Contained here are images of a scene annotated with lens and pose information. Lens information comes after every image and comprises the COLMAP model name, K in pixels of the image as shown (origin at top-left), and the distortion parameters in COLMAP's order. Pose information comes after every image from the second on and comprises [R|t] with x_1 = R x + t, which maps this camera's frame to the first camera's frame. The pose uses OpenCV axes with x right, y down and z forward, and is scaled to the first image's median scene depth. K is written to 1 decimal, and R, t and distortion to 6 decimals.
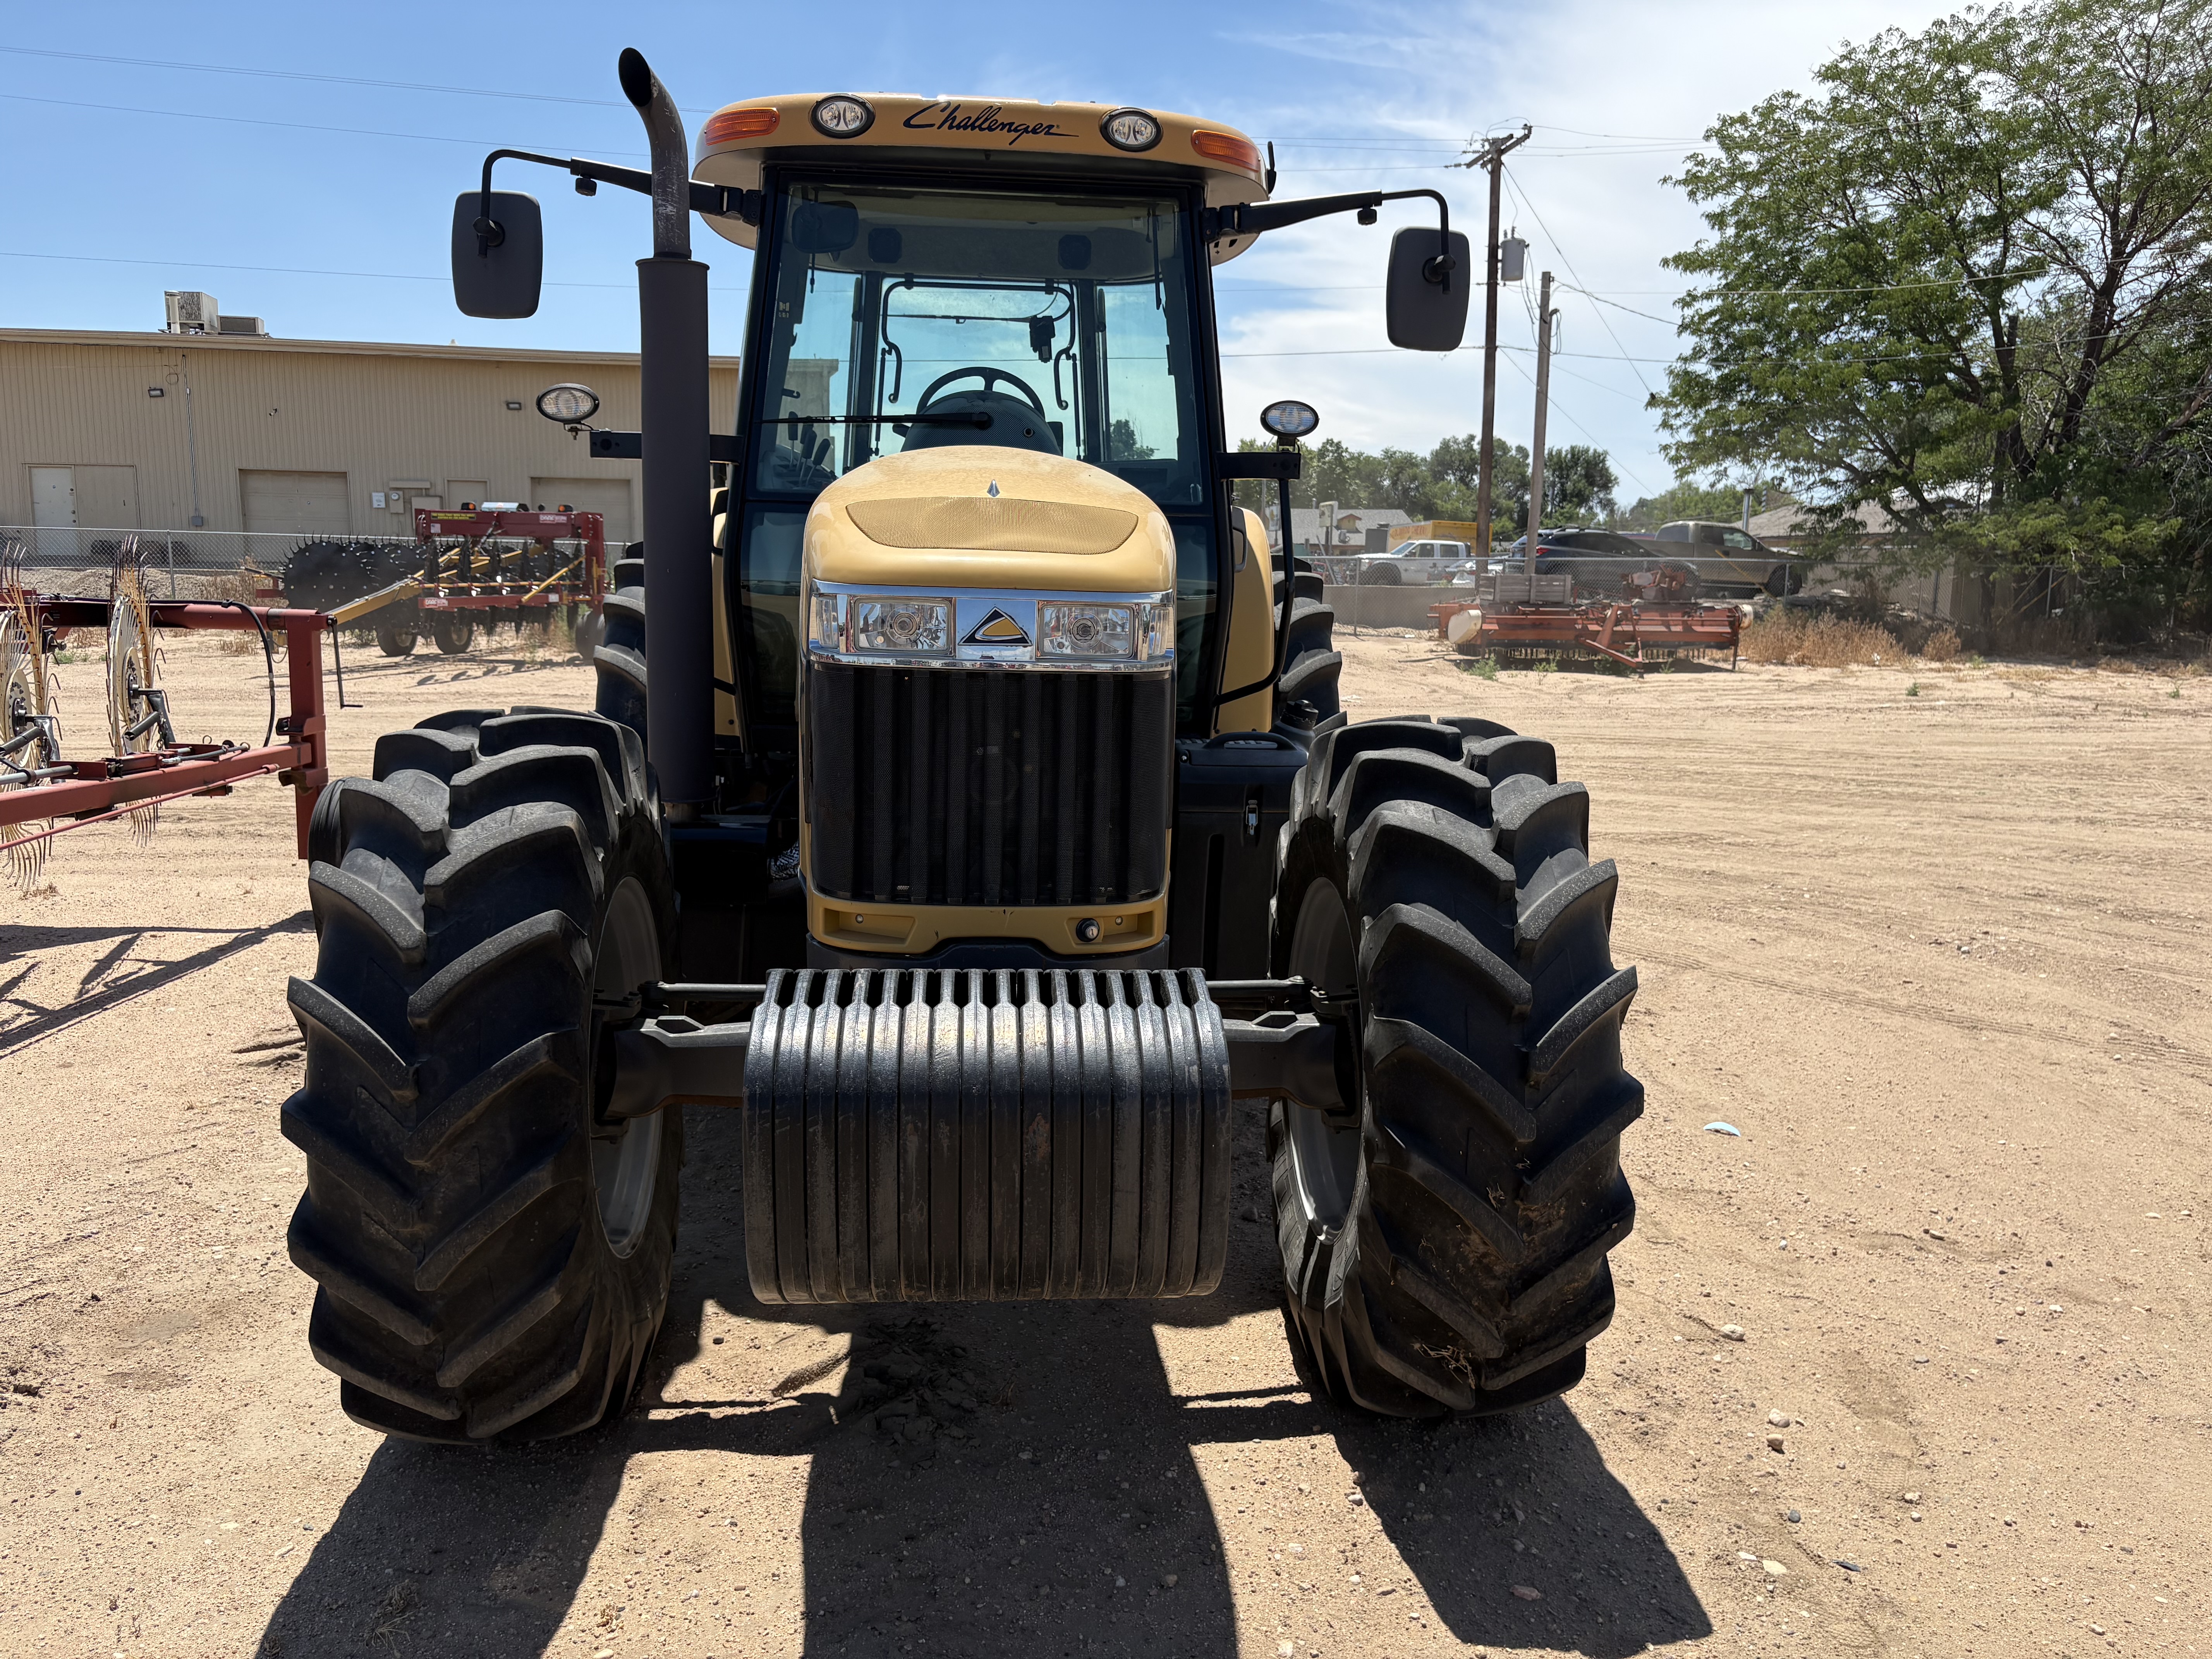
lens RADIAL K [[1663.9, 0, 1114.6], [0, 1663.9, 829.0], [0, 0, 1]] dist [0.069288, -0.069814]
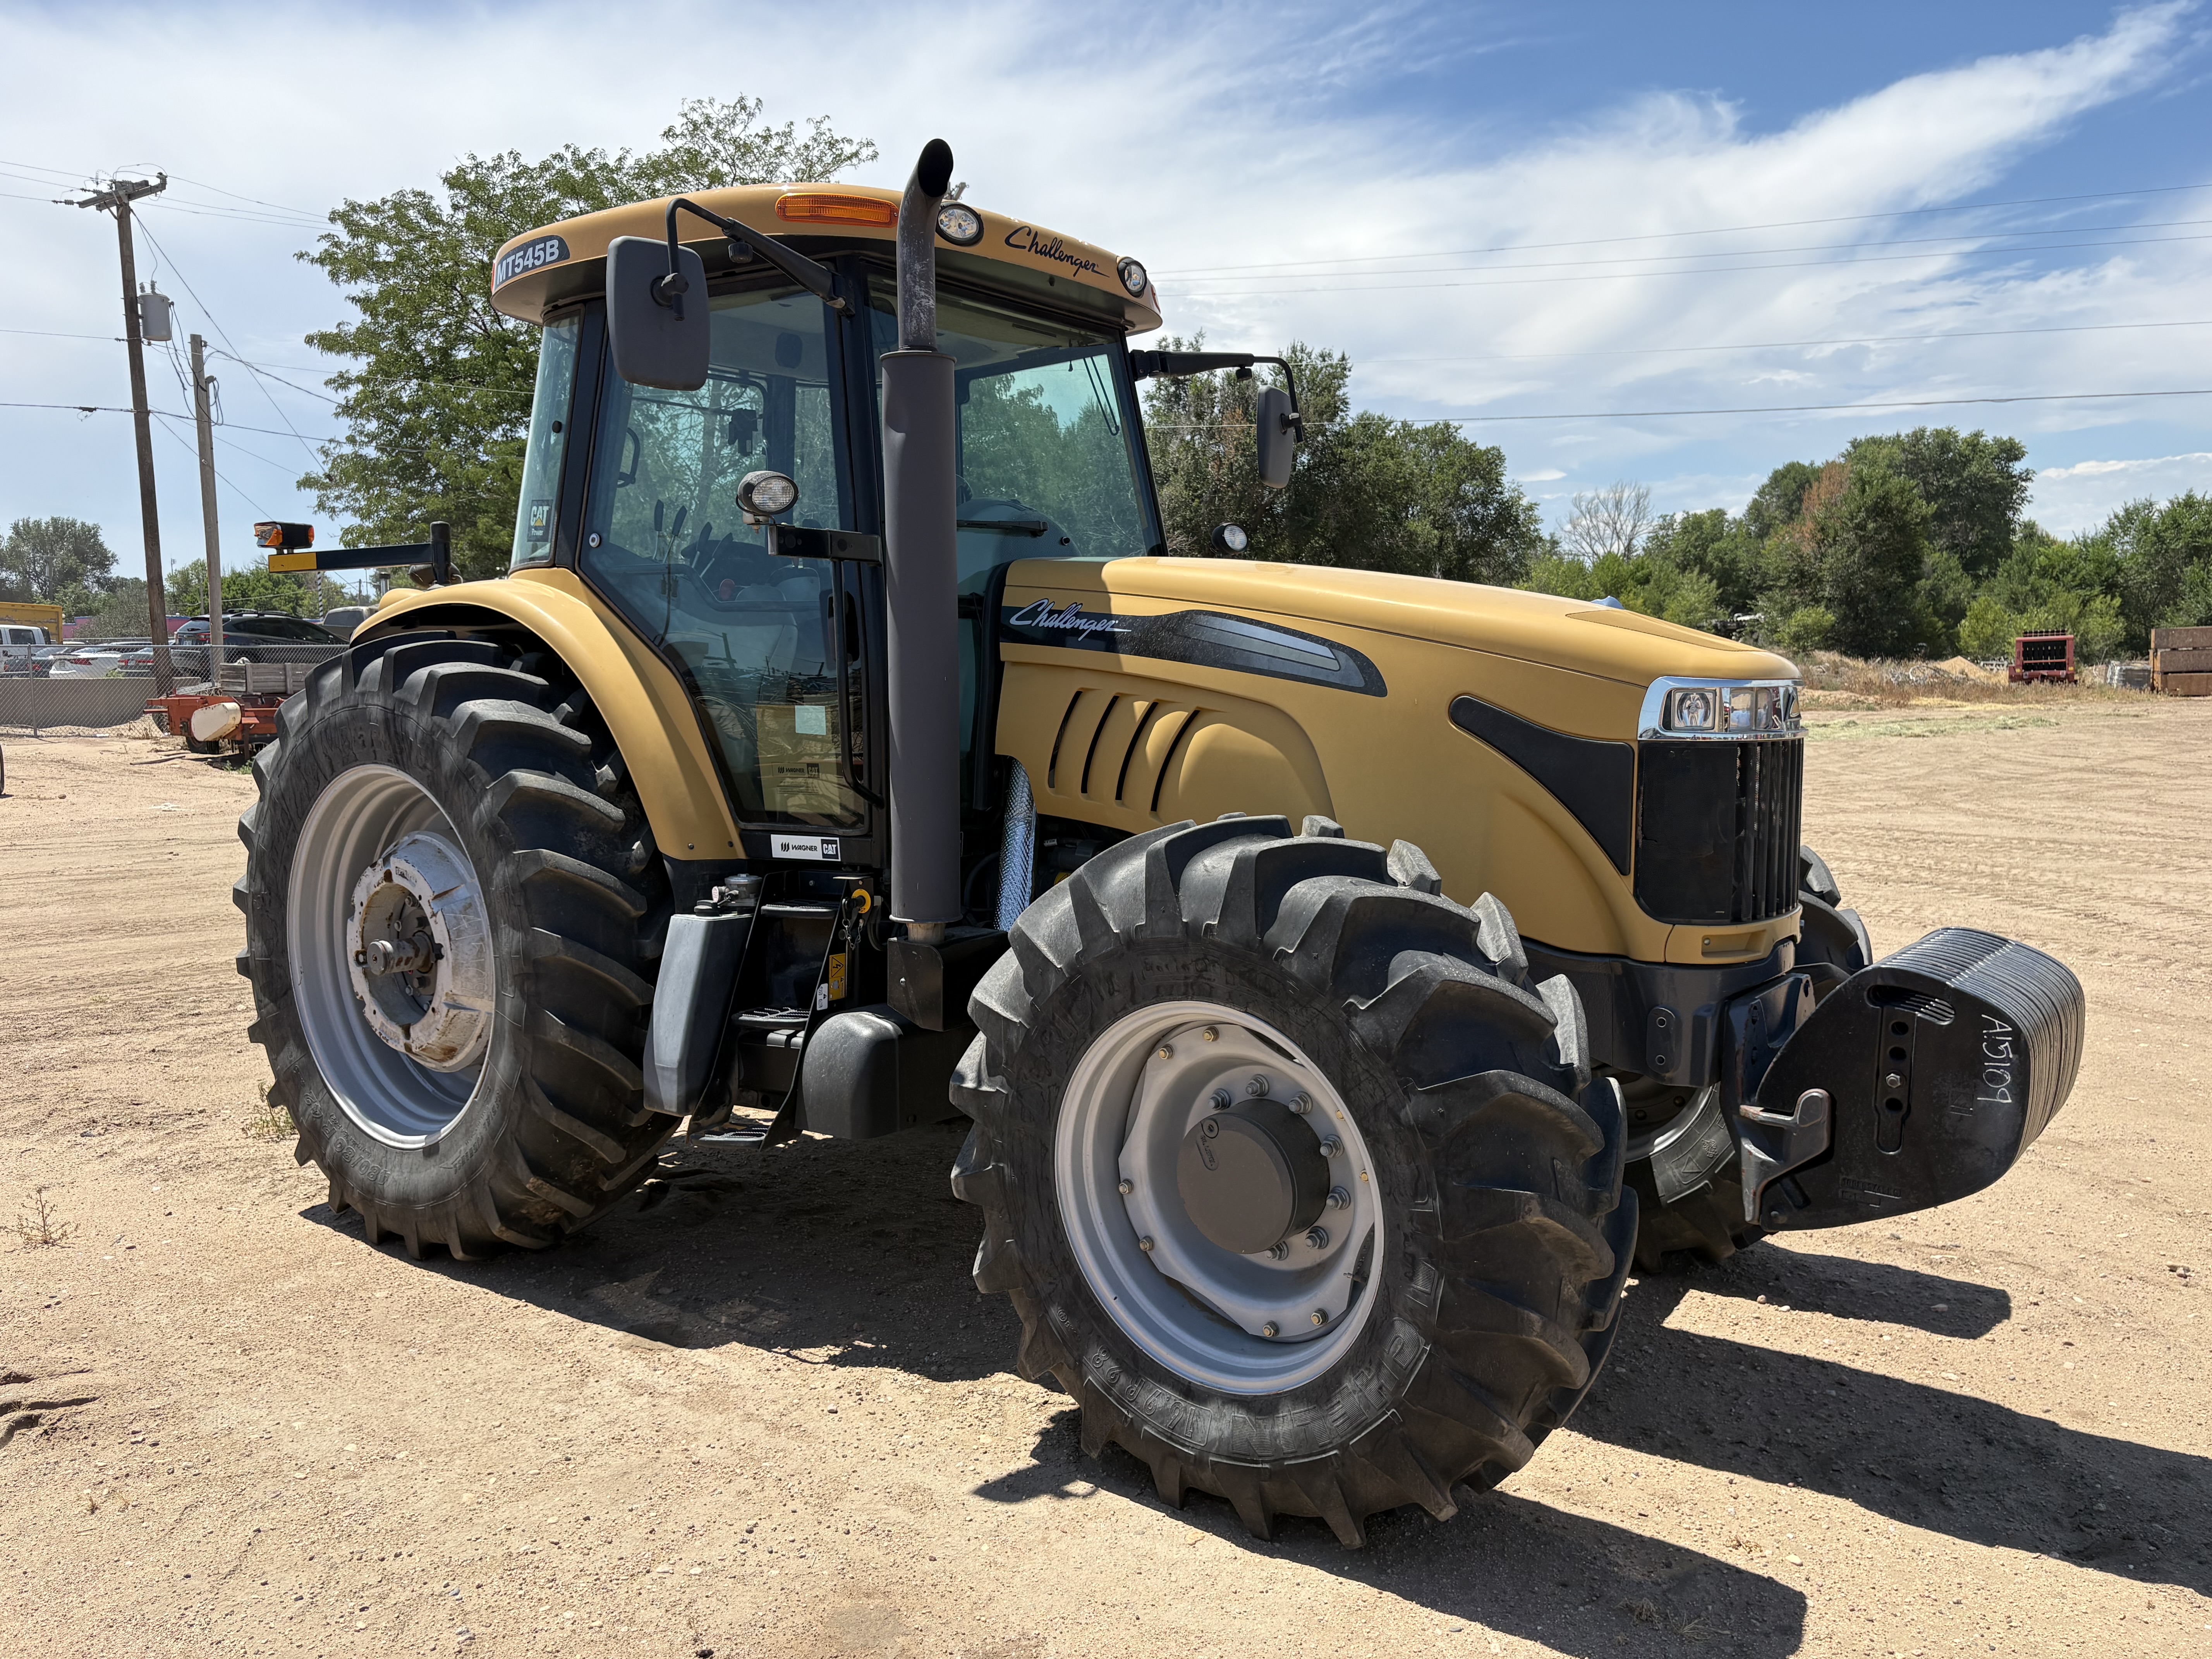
lens RADIAL K [[1663.9, 0, 1114.6], [0, 1663.9, 829.0], [0, 0, 1]] dist [0.069288, -0.069814]
pose [[0.678361, -0.094490, 0.728627, -0.095506], [0.129919, 0.991495, 0.007624, -0.006723], [-0.723151, 0.089491, 0.684868, 0.030755]]
